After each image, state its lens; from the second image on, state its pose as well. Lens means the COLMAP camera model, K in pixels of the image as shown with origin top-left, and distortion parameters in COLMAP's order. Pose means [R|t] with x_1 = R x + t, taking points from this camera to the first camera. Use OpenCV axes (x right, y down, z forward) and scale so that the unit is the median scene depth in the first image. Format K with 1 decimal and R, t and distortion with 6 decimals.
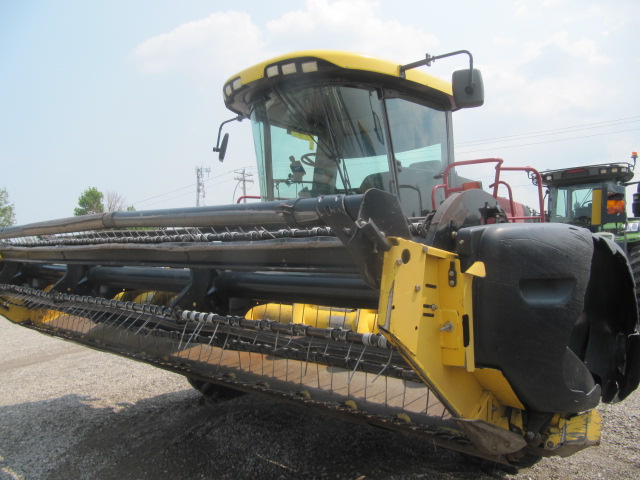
lens RADIAL K [[528.4, 0, 316.2], [0, 528.4, 240.1], [0, 0, 1]] dist [-0.055447, 0.025480]
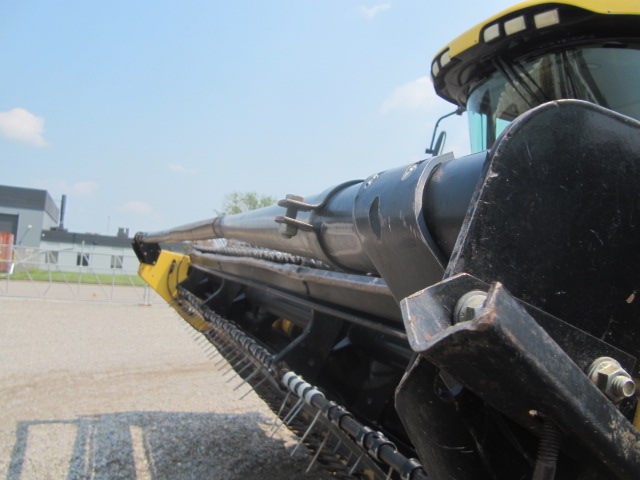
lens RADIAL K [[528.4, 0, 318.6], [0, 528.4, 239.0], [0, 0, 1]] dist [-0.055447, 0.025480]
pose [[0.891542, 0.069203, -0.447620, 0.039612], [-0.083928, 0.996385, -0.013118, -0.015291], [0.445094, 0.049263, 0.894128, 0.261221]]
